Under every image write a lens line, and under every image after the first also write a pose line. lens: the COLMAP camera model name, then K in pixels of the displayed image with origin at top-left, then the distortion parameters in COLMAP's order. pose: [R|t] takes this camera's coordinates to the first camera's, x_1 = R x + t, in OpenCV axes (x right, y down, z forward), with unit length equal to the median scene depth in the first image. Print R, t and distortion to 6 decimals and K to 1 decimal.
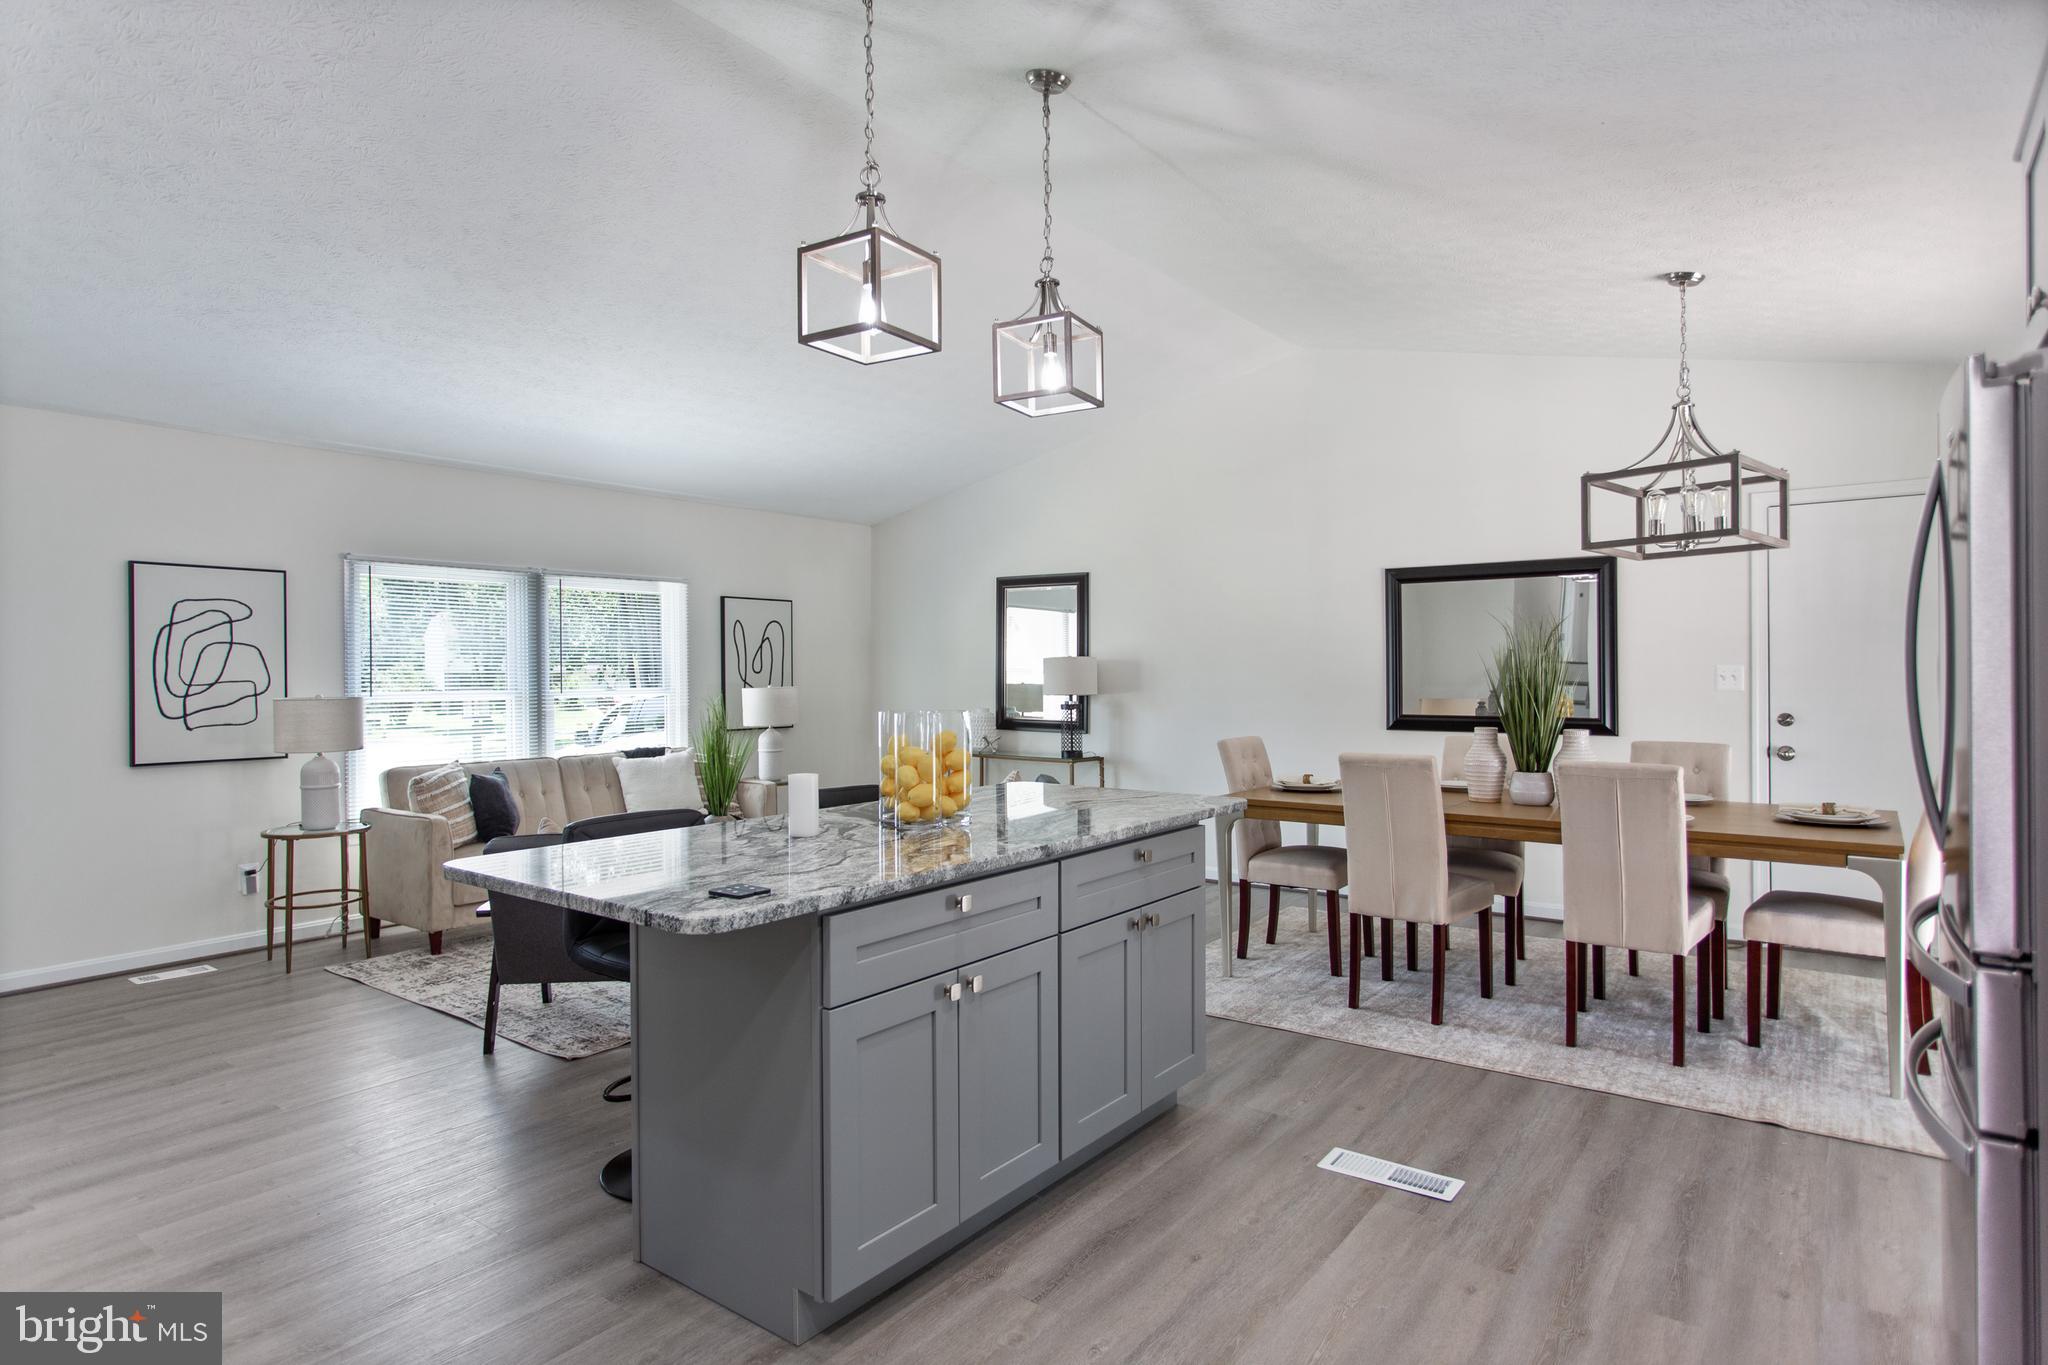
lens RADIAL K [[1110.6, 0, 1020.6], [0, 1110.6, 675.7], [0, 0, 1]] dist [0.003392, -0.000145]
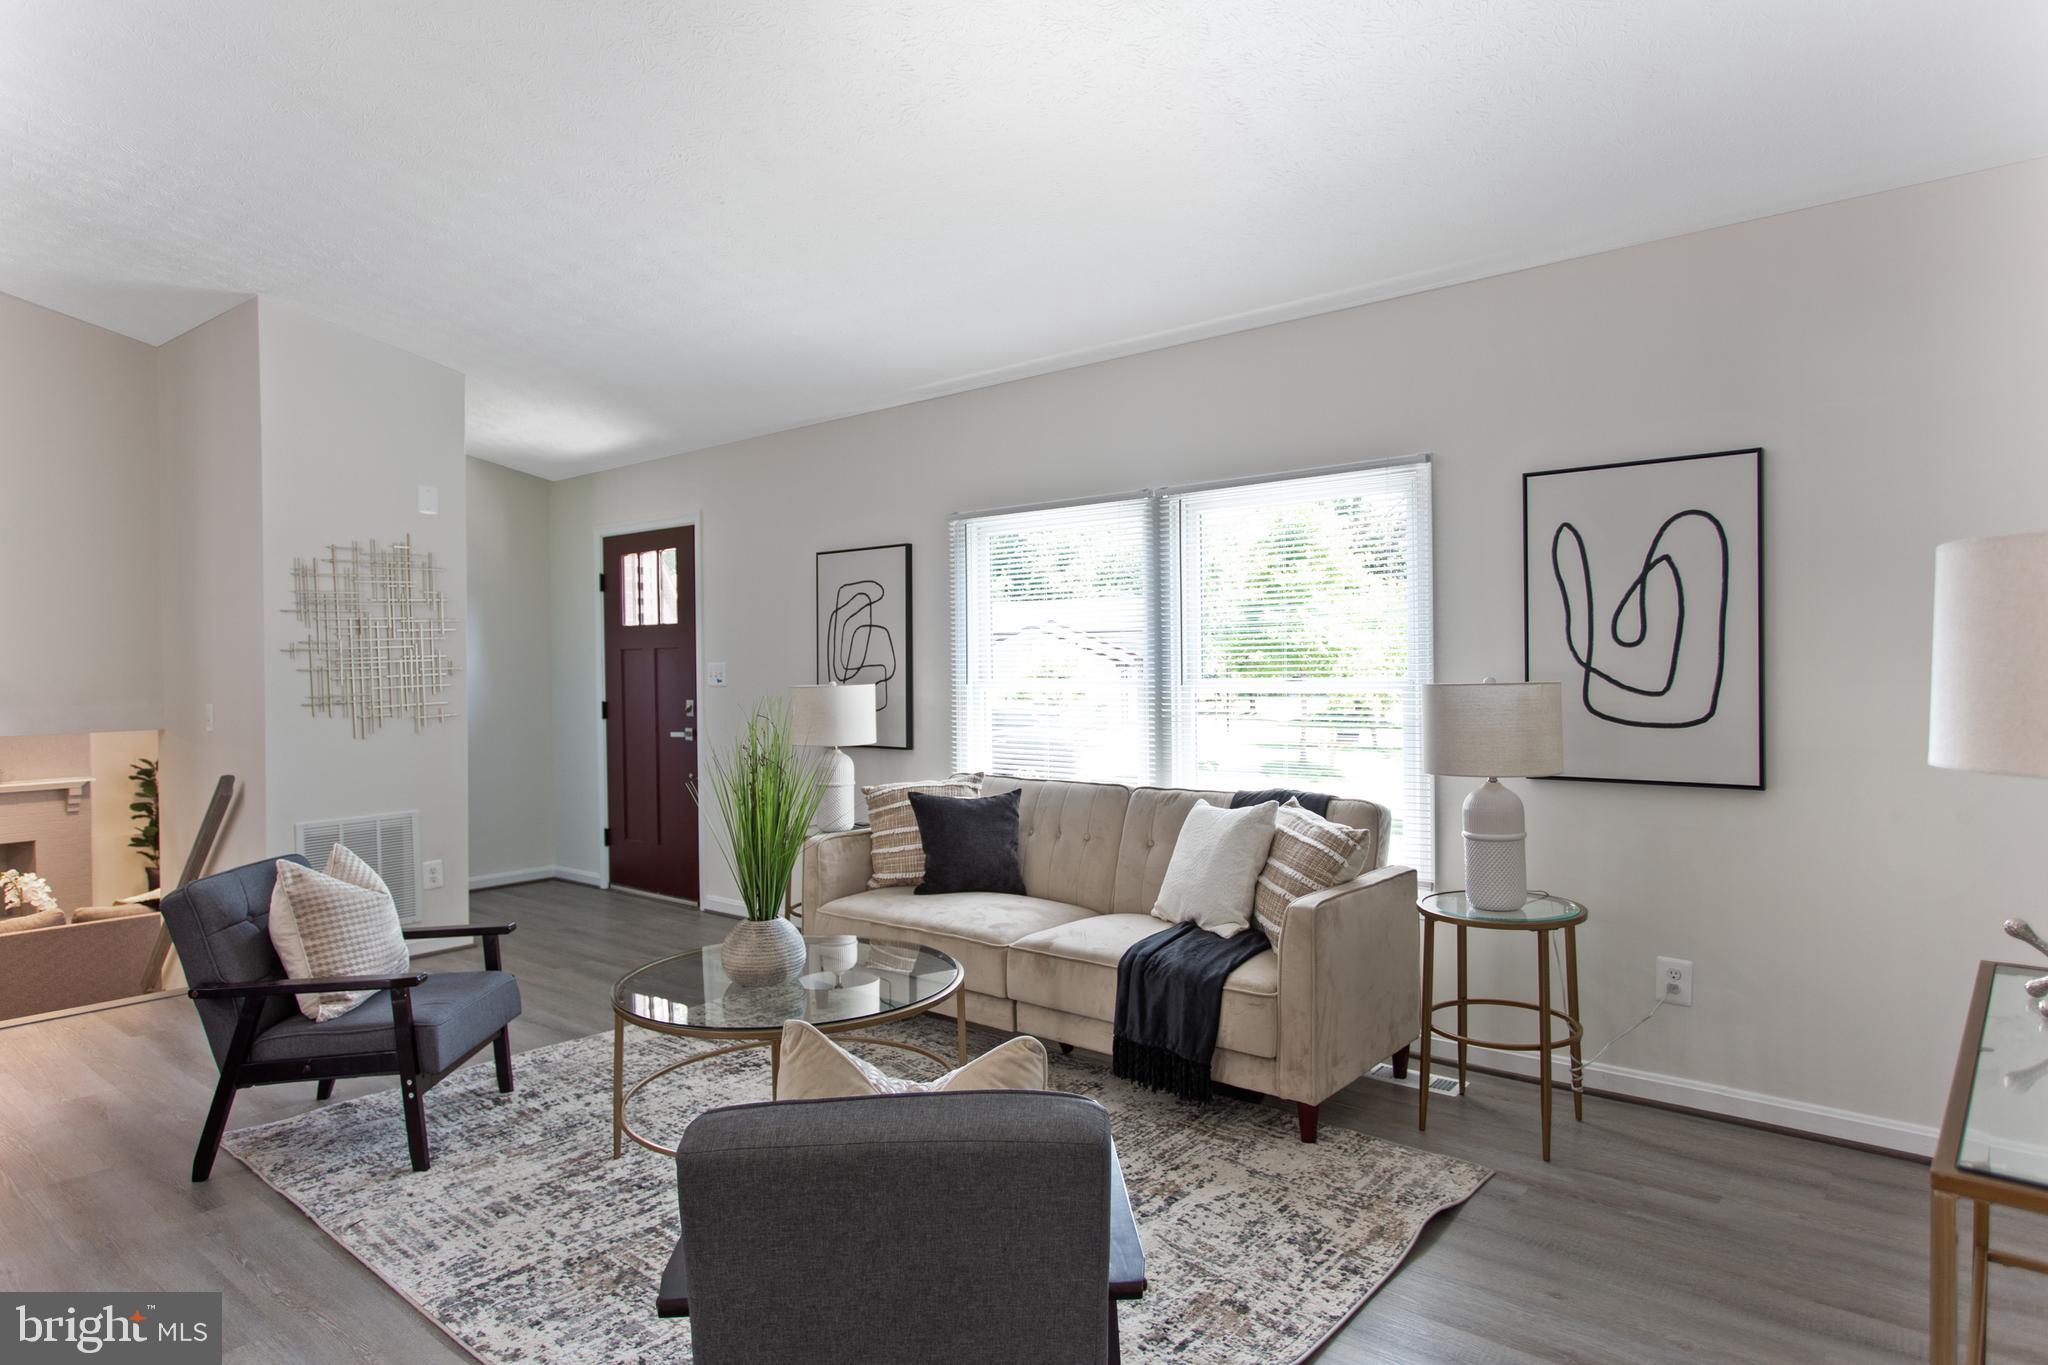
lens RADIAL K [[1161.6, 0, 1033.4], [0, 1161.6, 690.7], [0, 0, 1]] dist [0.000785, 0.000398]
pose [[-0.044299, 0.035390, -0.998391, 0.293993], [0.015516, 0.999276, 0.034733, -0.005462], [0.998898, -0.013953, -0.044816, 1.155442]]
